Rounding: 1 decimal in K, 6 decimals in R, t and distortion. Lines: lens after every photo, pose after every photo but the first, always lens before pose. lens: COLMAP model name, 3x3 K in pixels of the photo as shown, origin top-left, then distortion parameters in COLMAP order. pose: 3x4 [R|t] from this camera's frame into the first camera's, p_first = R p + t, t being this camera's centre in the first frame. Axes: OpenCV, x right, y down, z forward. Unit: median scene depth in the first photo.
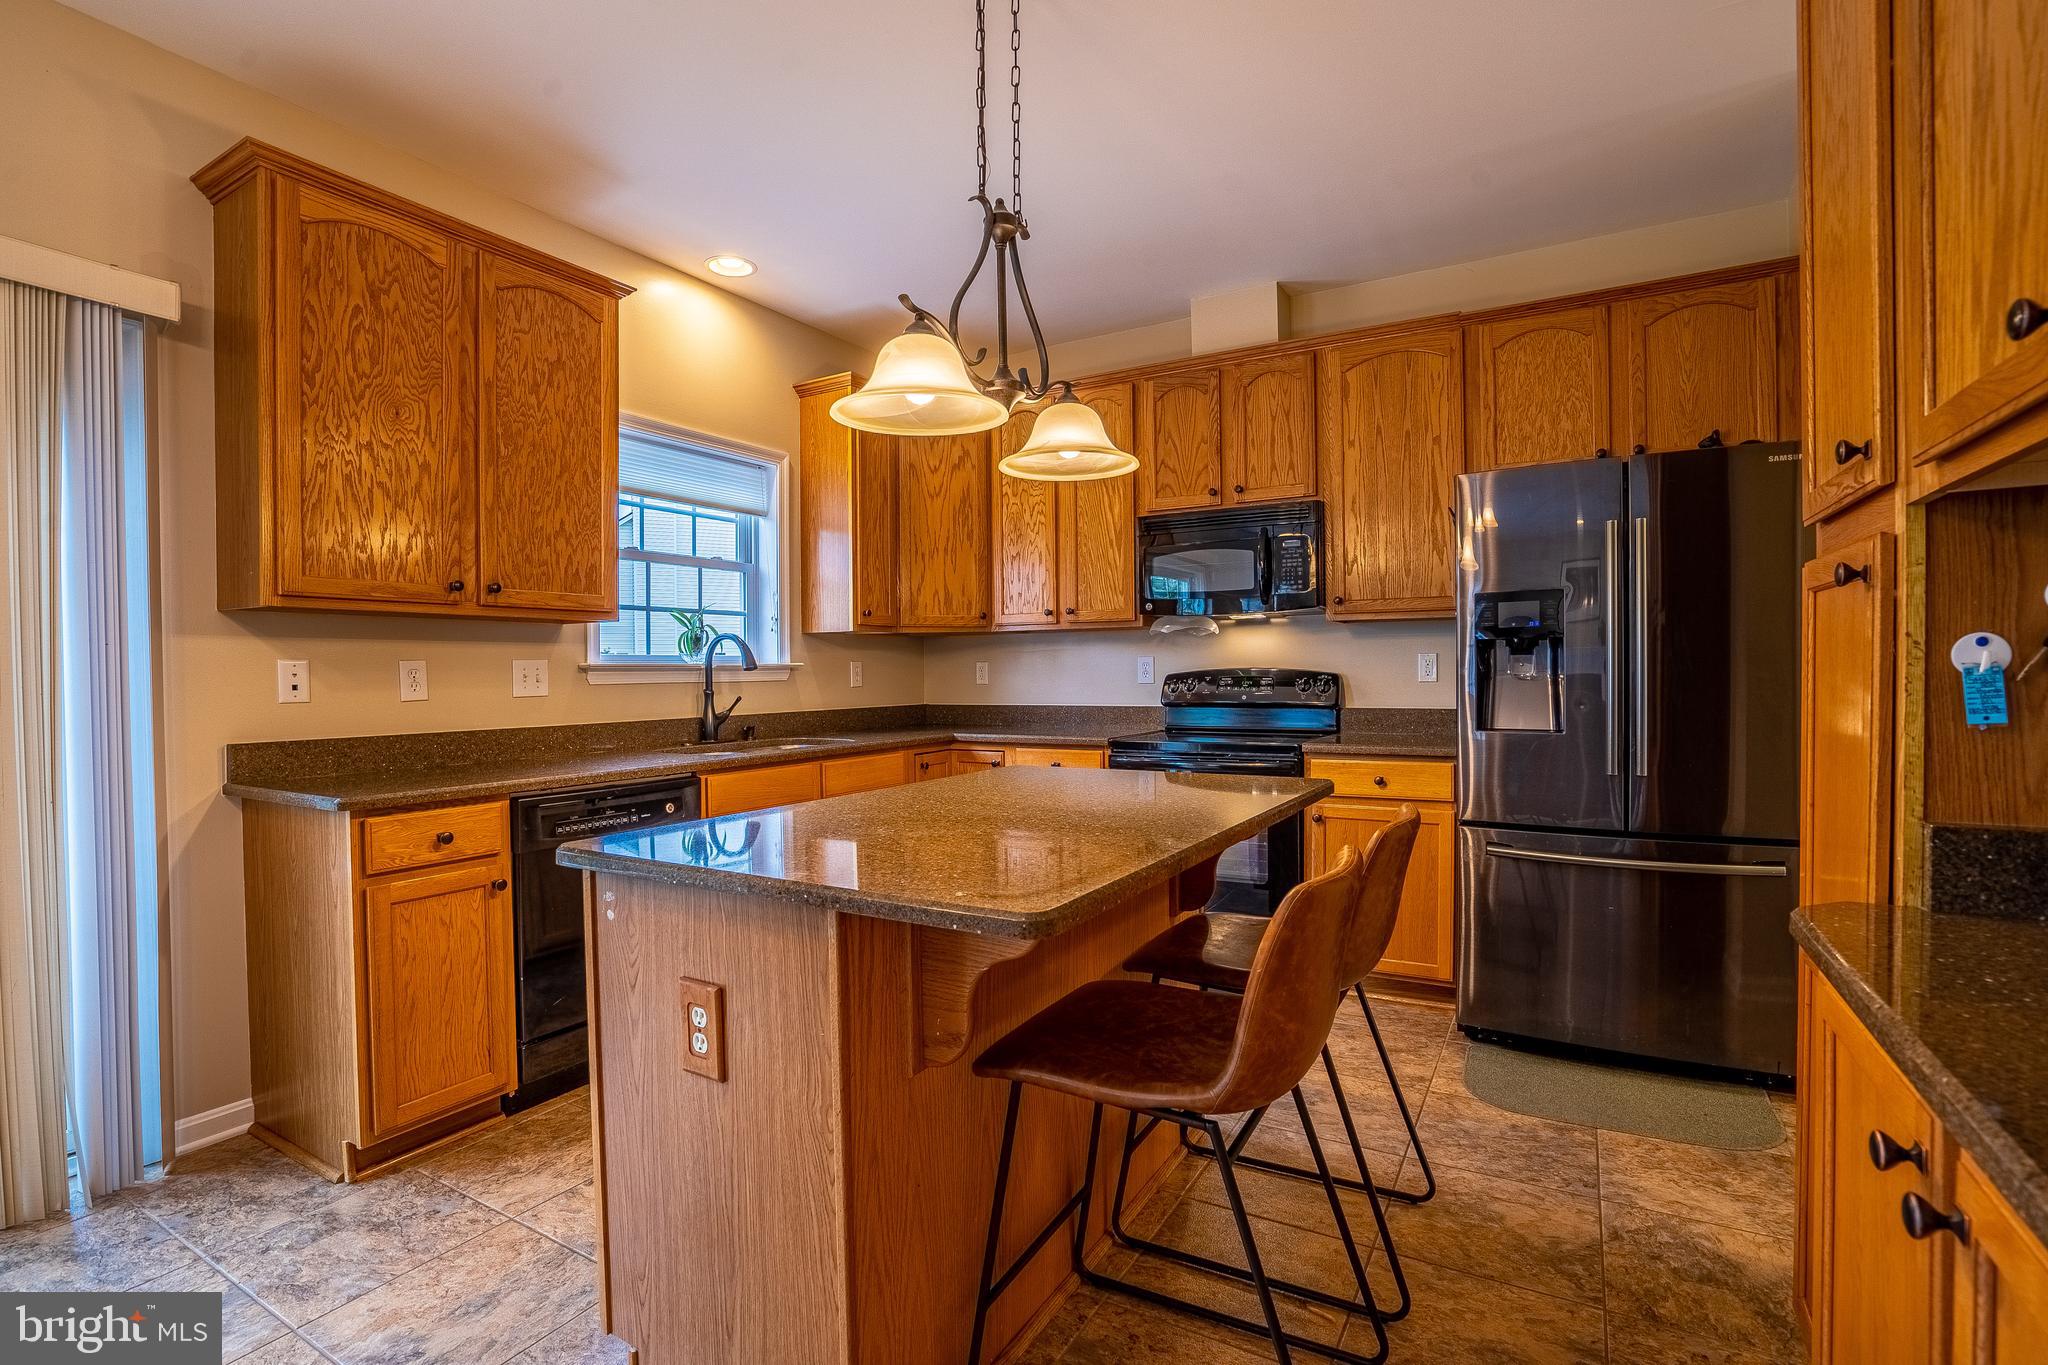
lens RADIAL K [[942.1, 0, 1024.0], [0, 942.1, 682.5], [0, 0, 1]] dist [-0.044329, 0.017462]
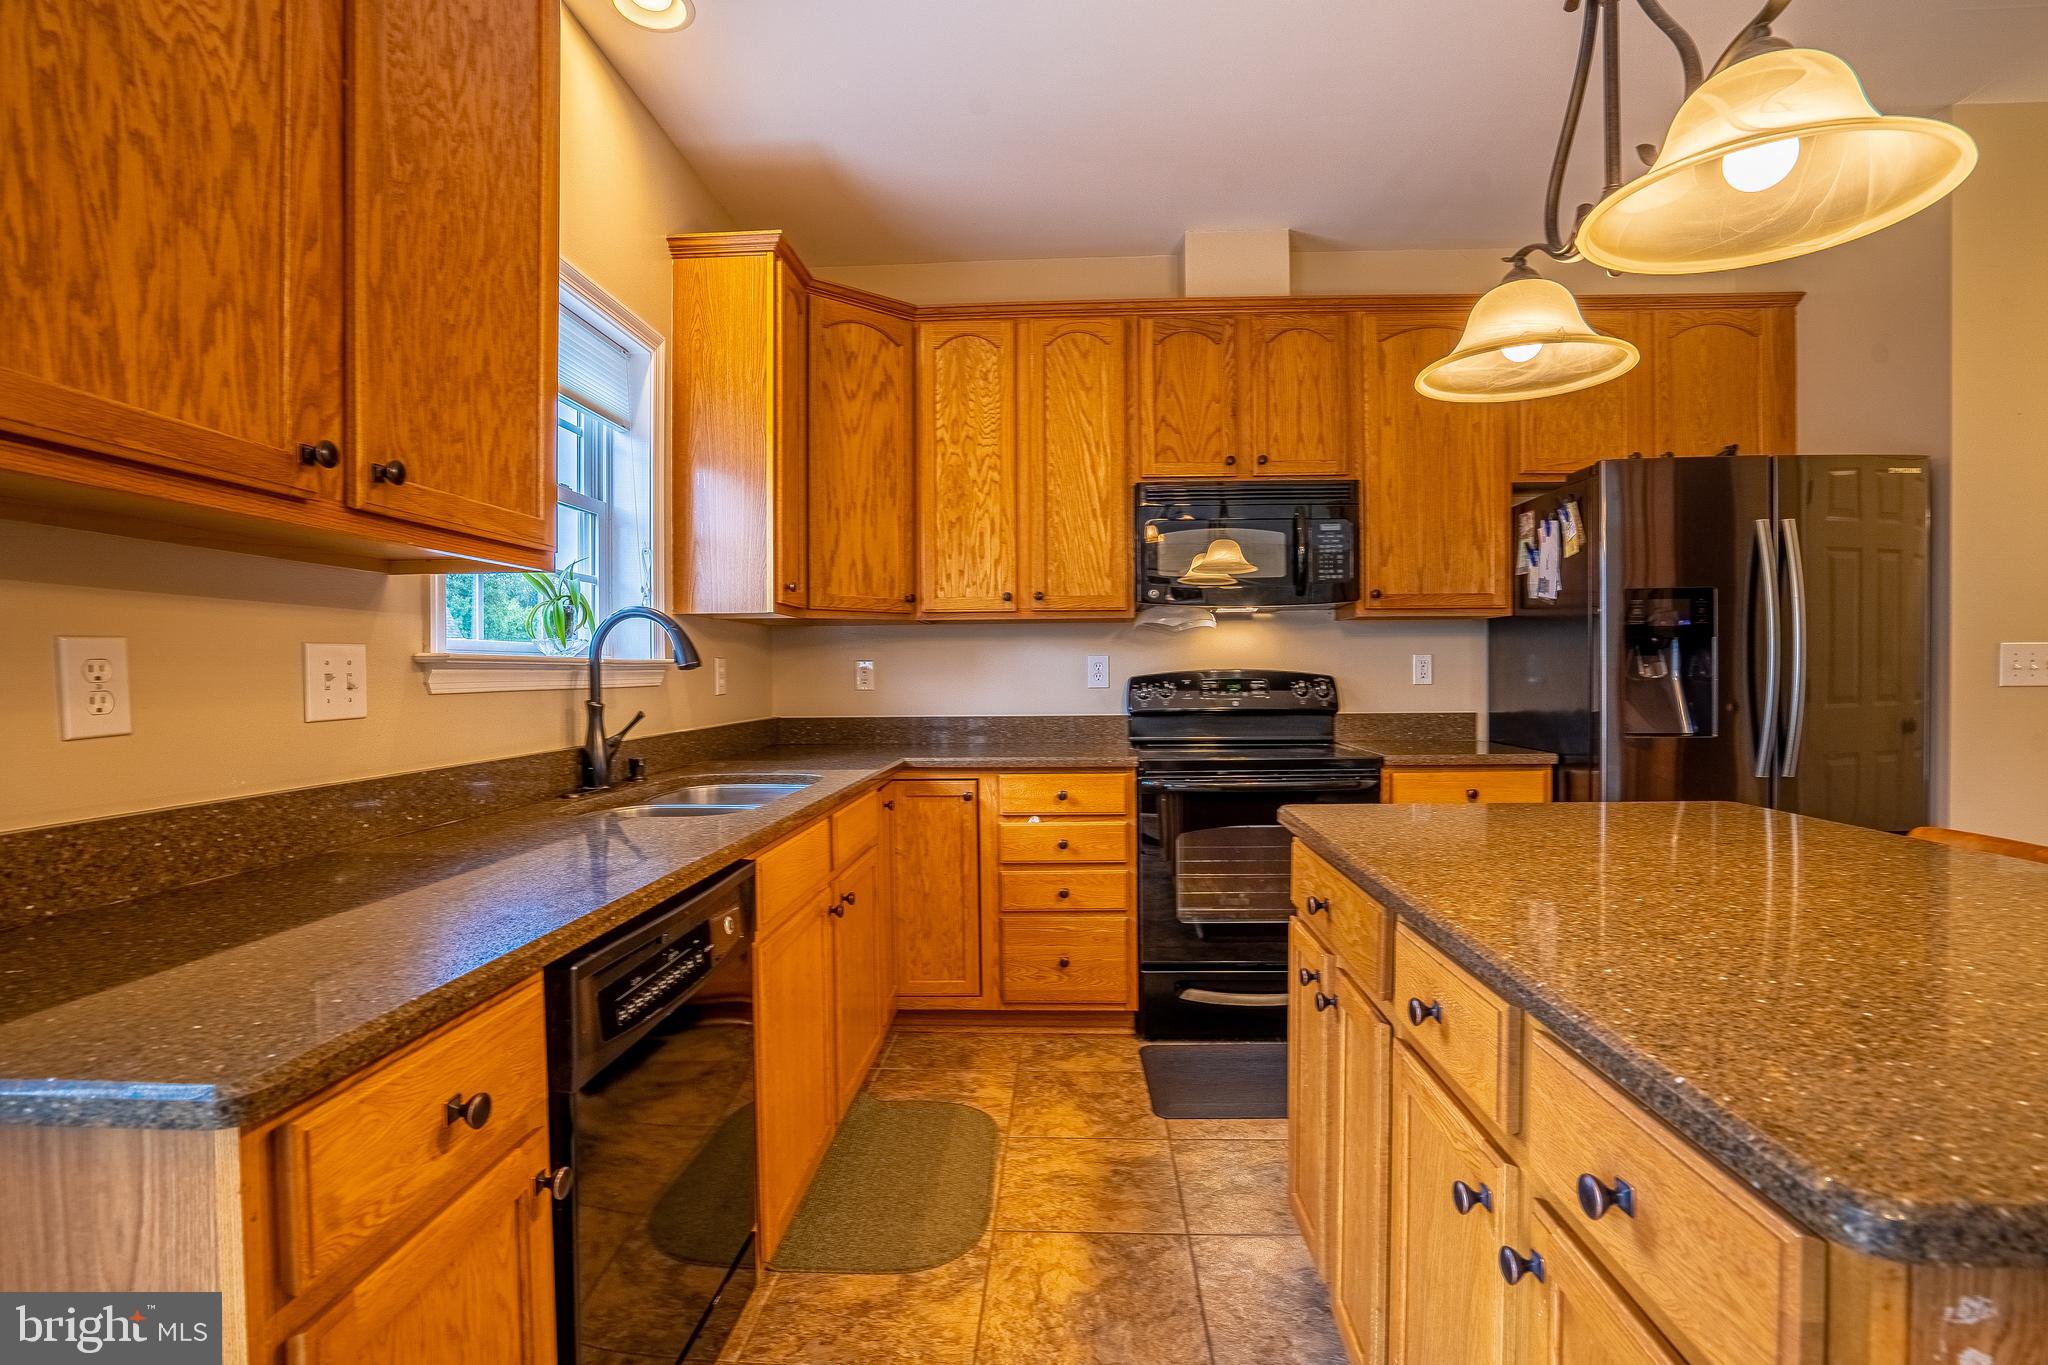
lens RADIAL K [[942.1, 0, 1024.0], [0, 942.1, 682.5], [0, 0, 1]] dist [-0.044329, 0.017462]
pose [[0.889622, -0.001911, 0.456693, -0.350420], [0.004300, 0.999982, -0.004193, -0.000425], [-0.456676, 0.005694, 0.889615, 0.335268]]
